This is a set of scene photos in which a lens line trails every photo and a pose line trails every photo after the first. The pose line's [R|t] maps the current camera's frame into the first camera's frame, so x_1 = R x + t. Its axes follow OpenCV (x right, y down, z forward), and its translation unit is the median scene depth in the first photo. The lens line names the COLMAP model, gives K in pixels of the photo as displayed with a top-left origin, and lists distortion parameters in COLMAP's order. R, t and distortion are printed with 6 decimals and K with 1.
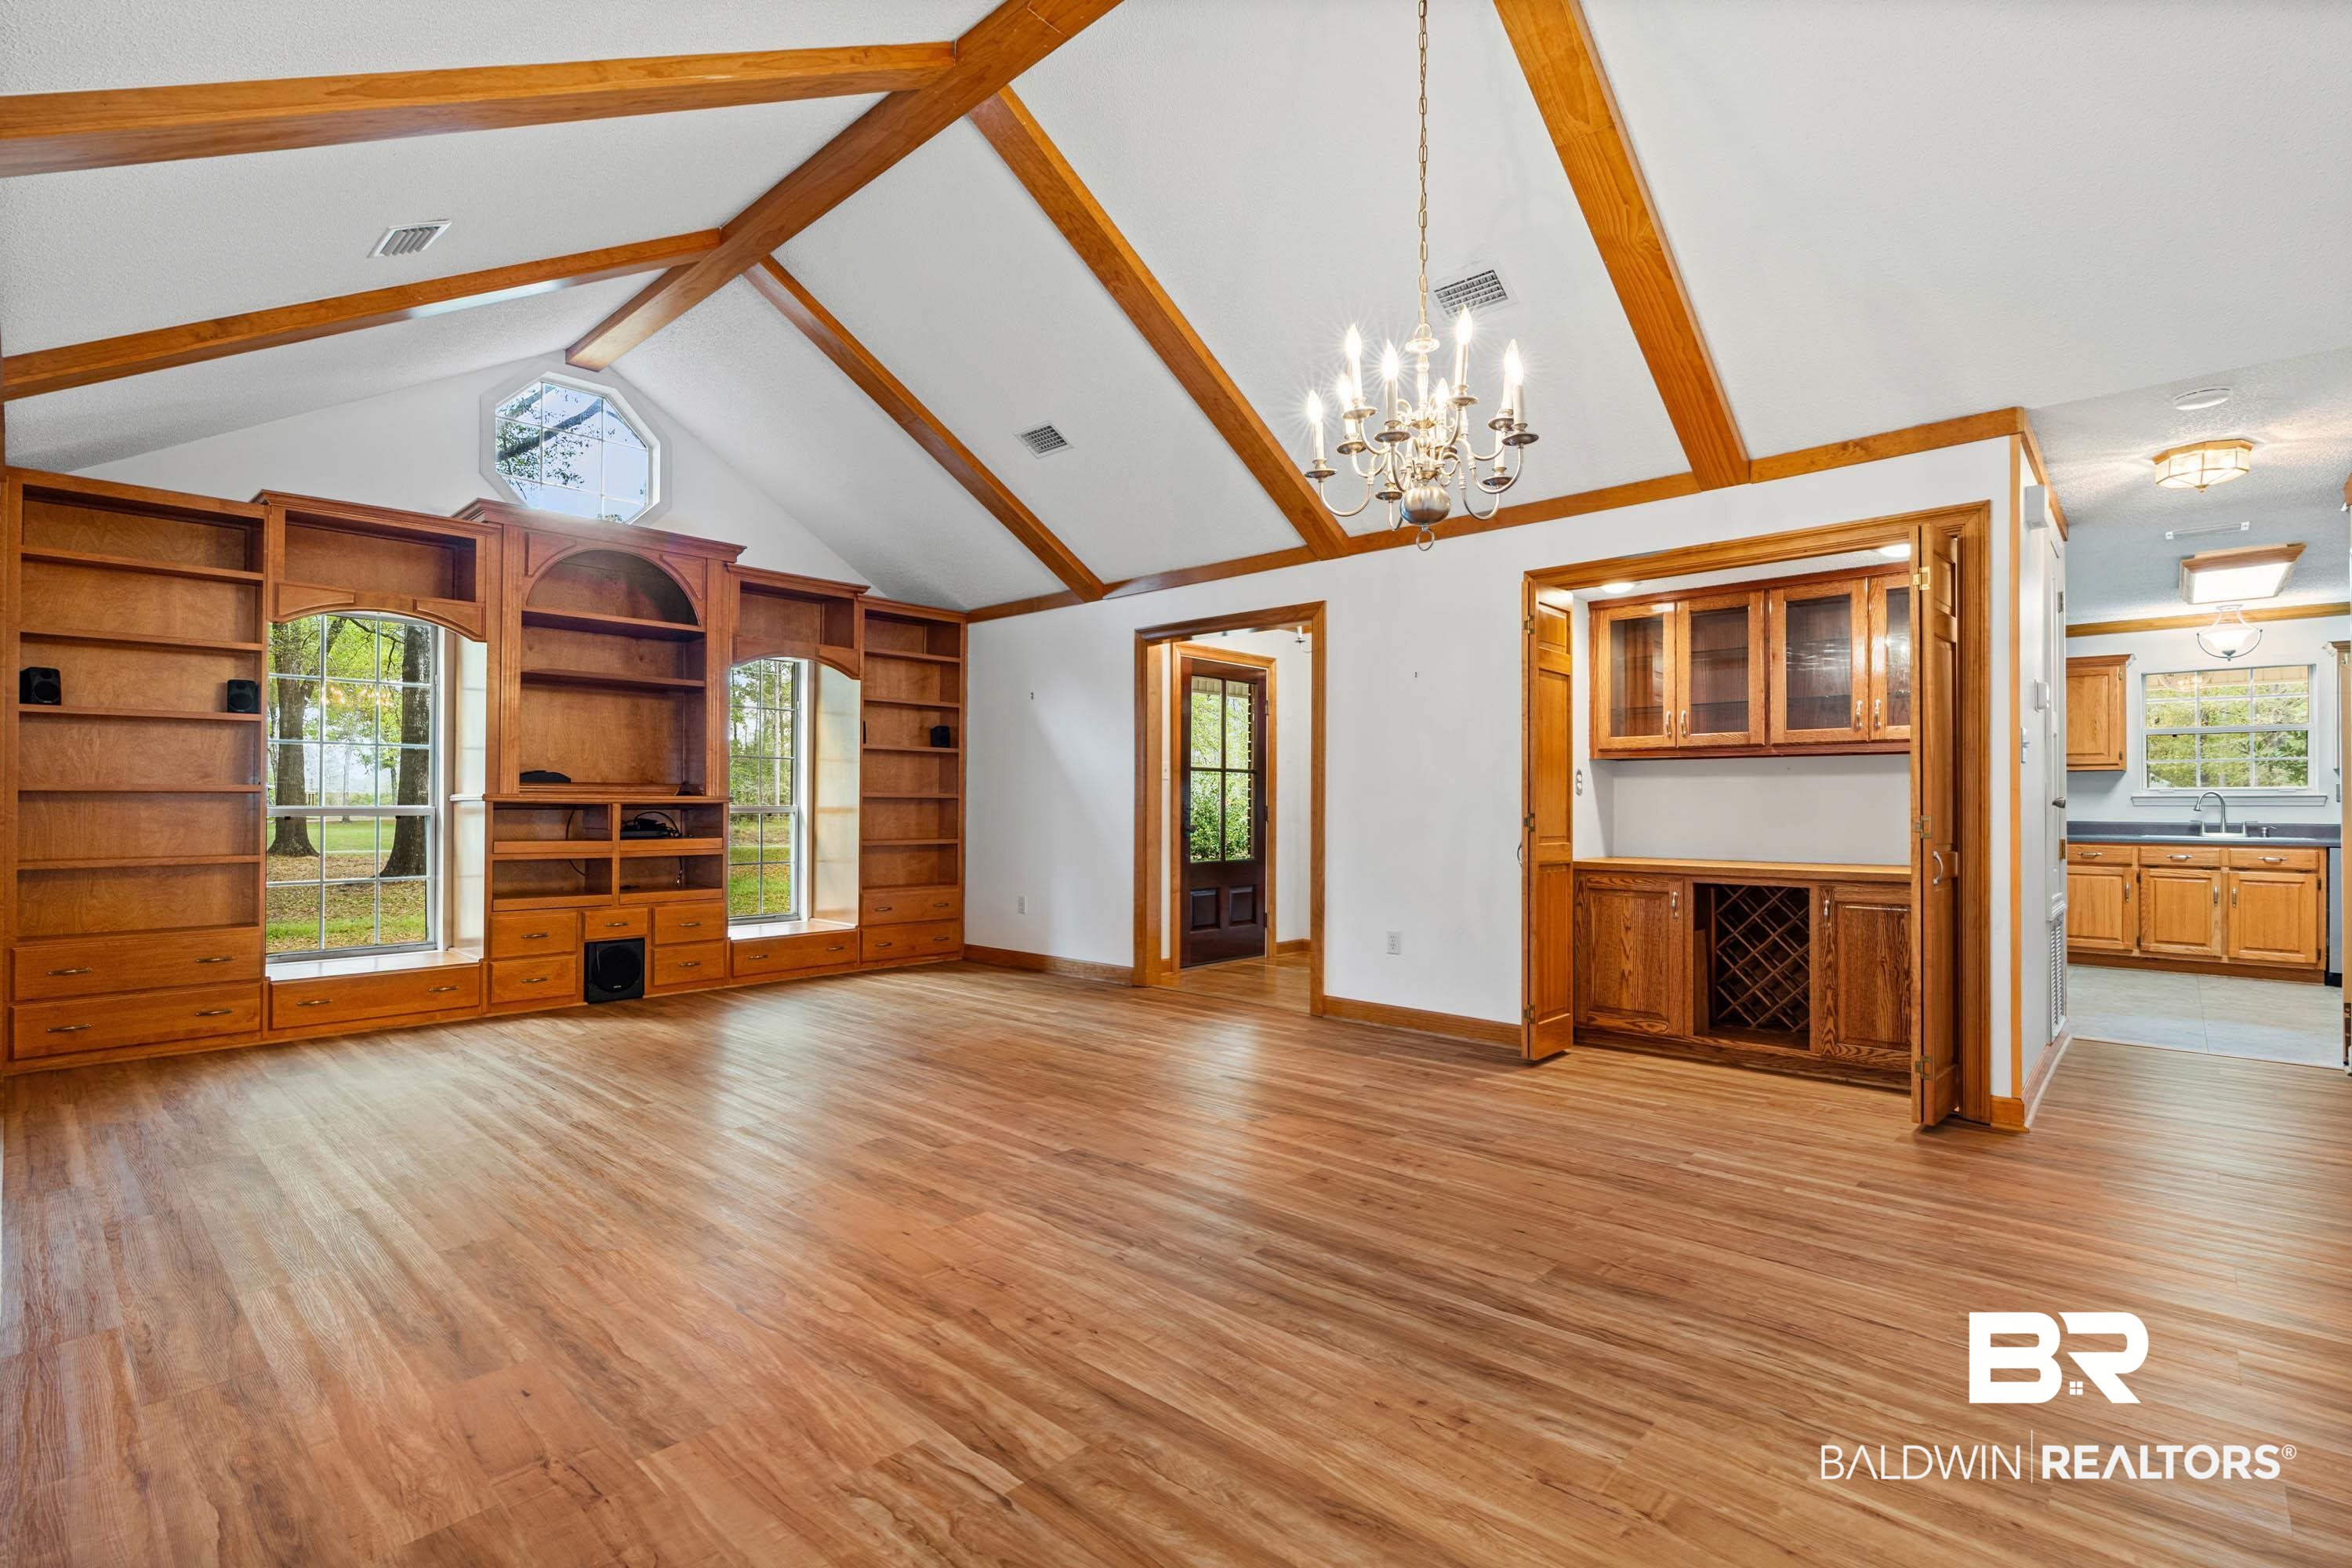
lens RADIAL K [[1107.5, 0, 1156.6], [0, 1107.5, 802.6], [0, 0, 1]] dist [-0.003632, 0.000093]
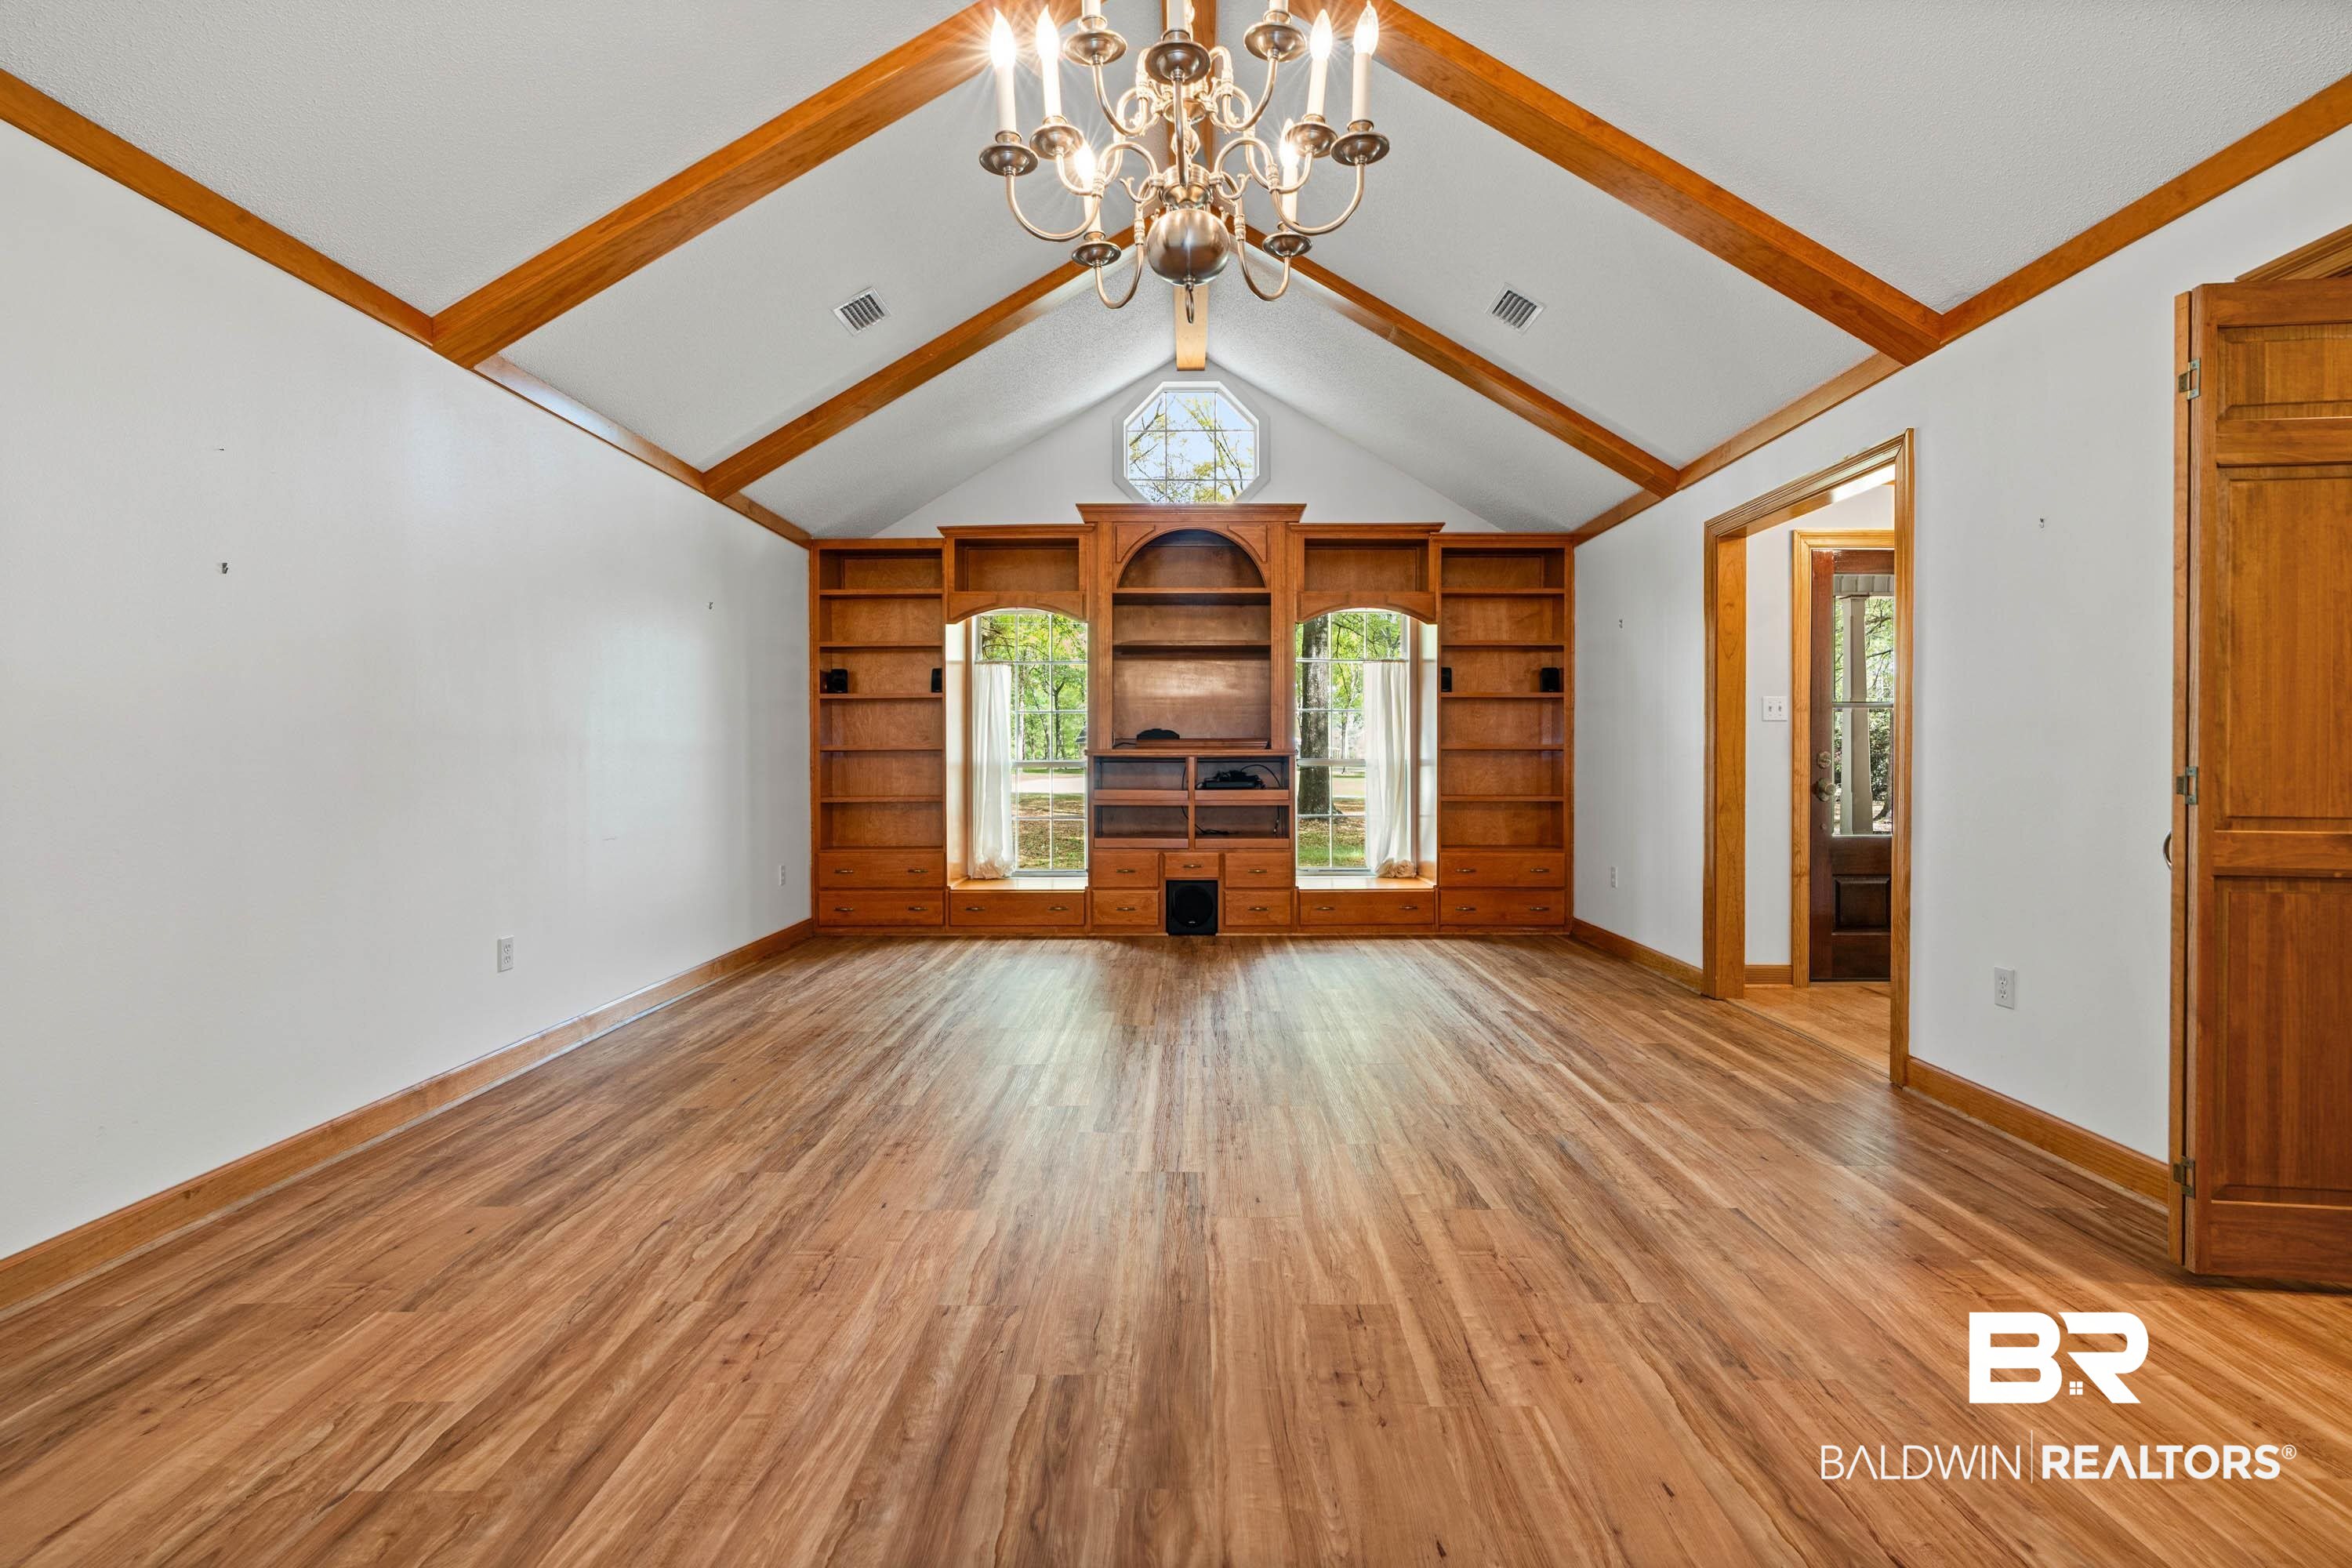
lens RADIAL K [[1067.4, 0, 1167.7], [0, 1067.4, 770.8], [0, 0, 1]] dist [-0.003185, 0.000110]
pose [[0.681030, 0.004514, -0.732242, 0.344484], [0.005273, 0.999925, 0.011068, 0.003029], [0.732237, -0.011398, 0.680955, 0.312812]]
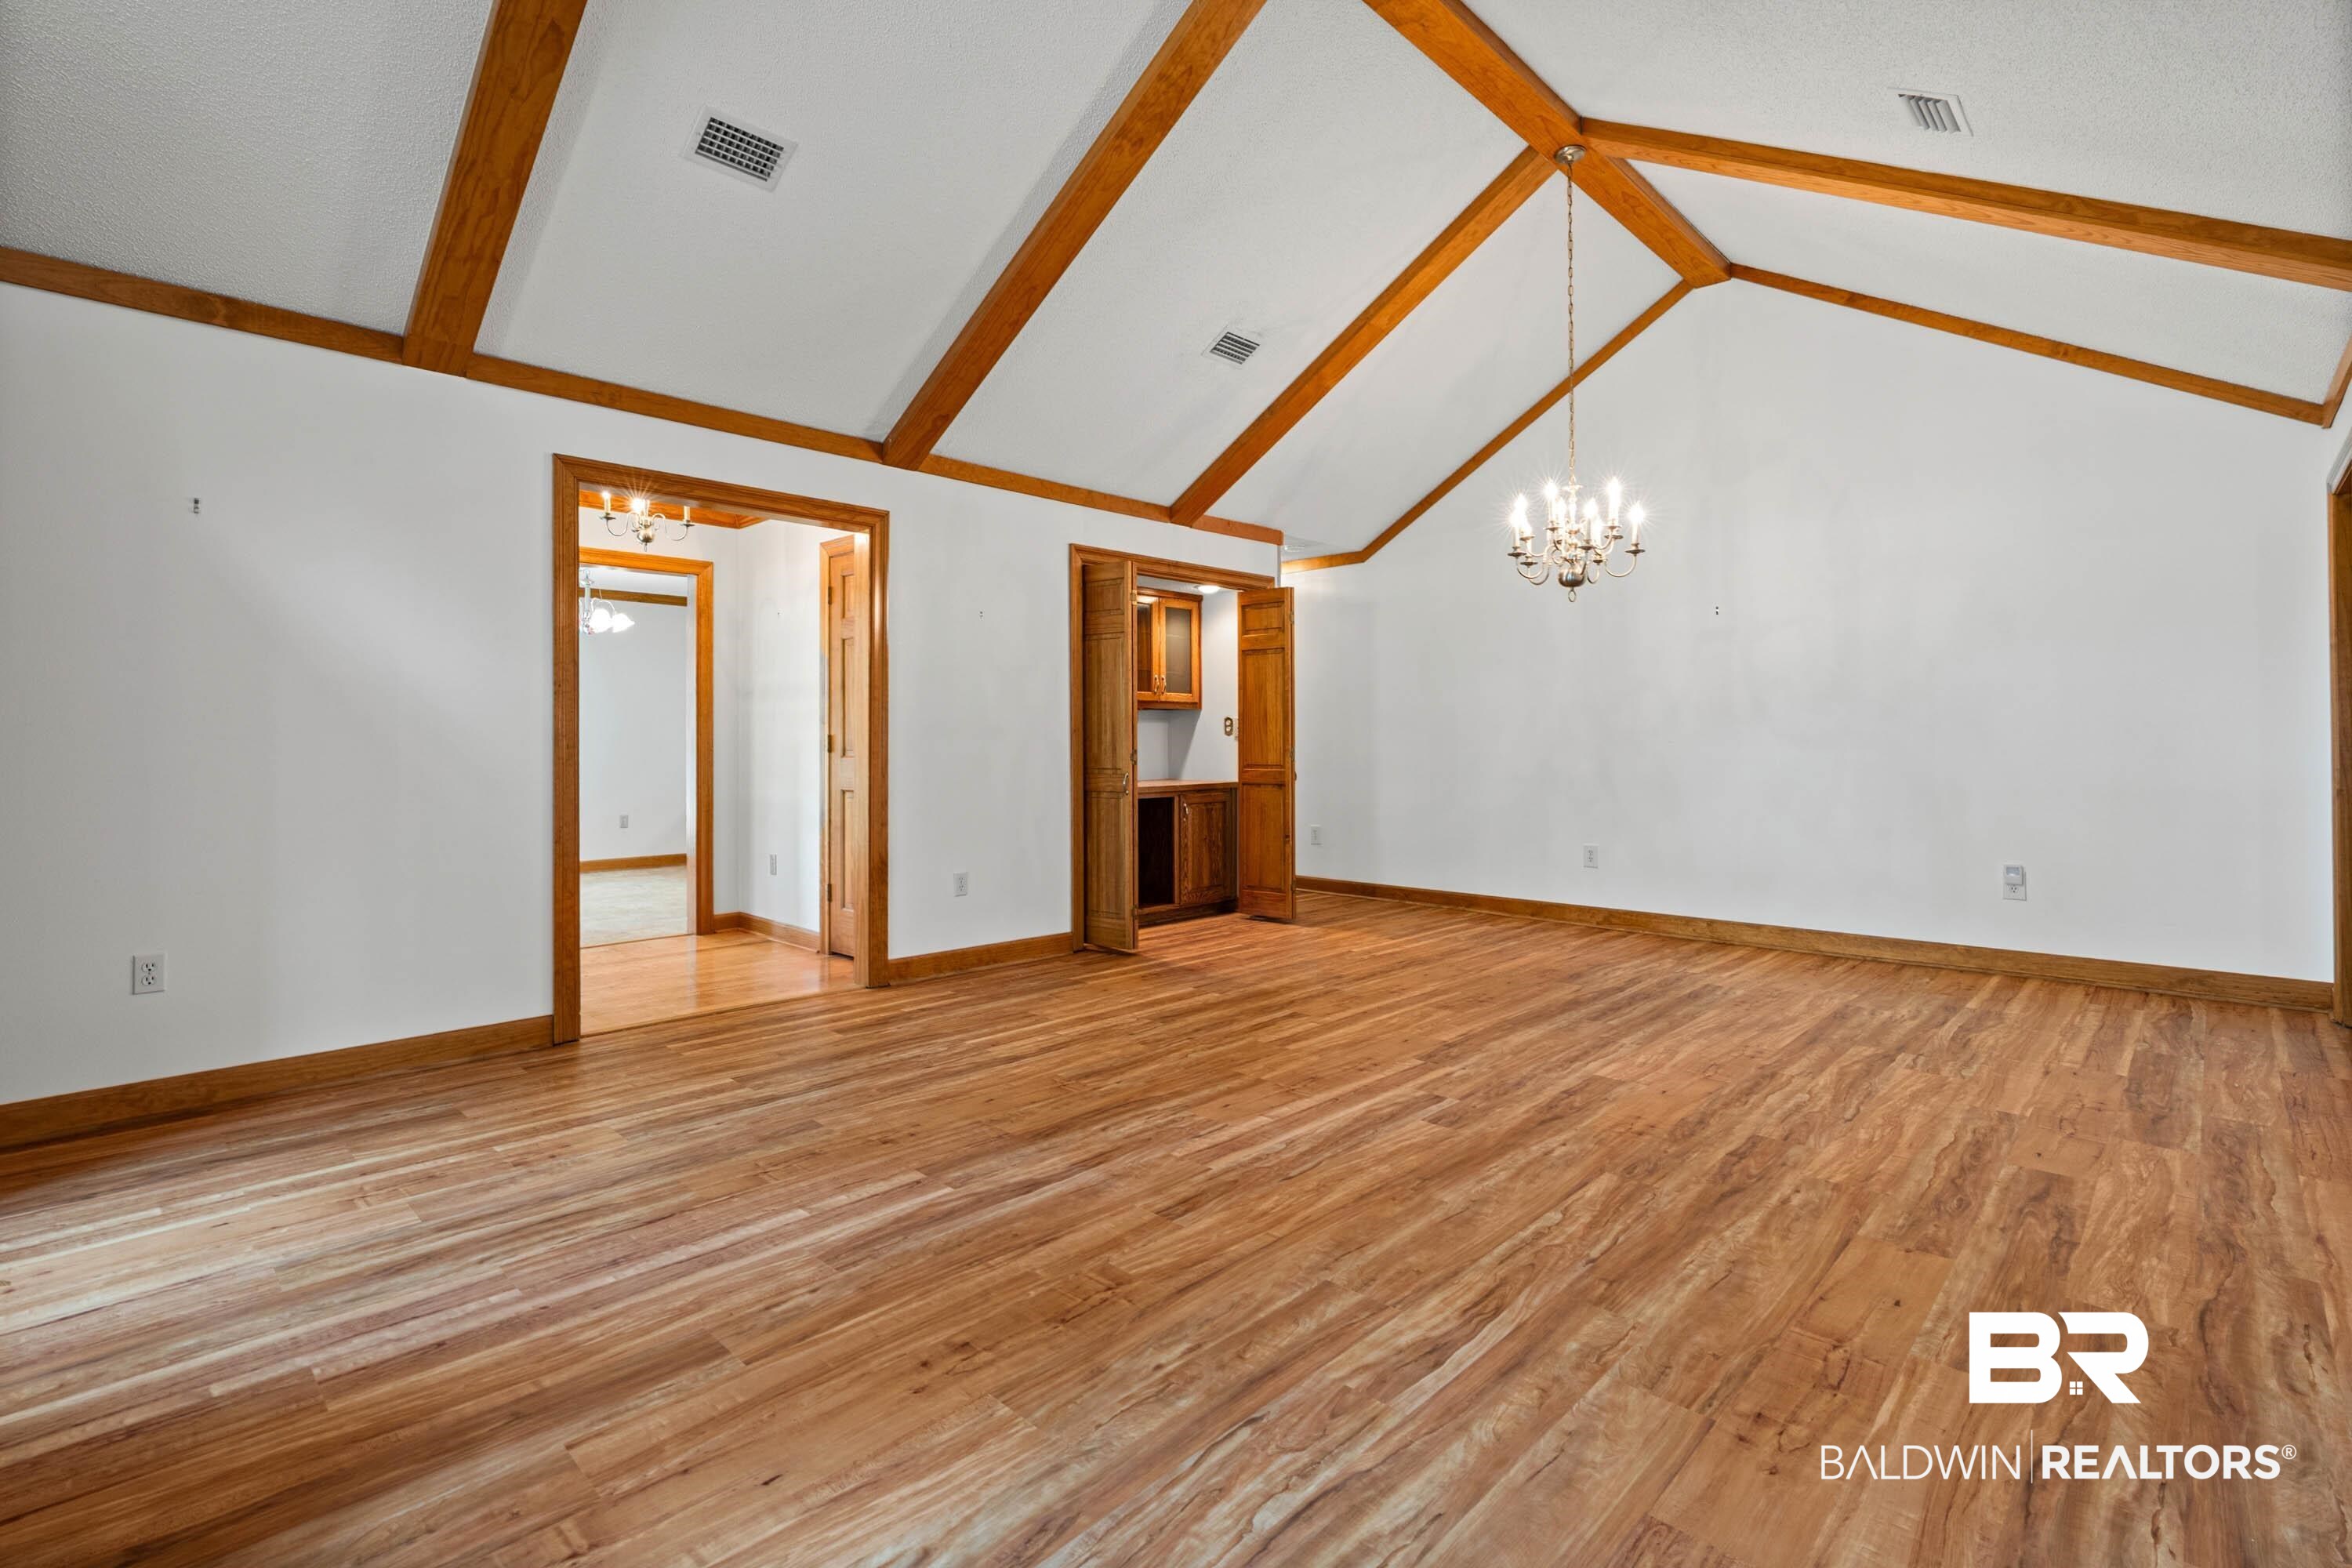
lens RADIAL K [[1108.5, 0, 1176.0], [0, 1108.5, 784.0], [0, 0, 1]] dist [-0.001394, 0.000897]
pose [[-0.013266, -0.036579, 0.999243, -0.810176], [-0.003647, 0.999326, 0.036534, 0.001741], [-0.999905, -0.003160, -0.013391, 0.877843]]
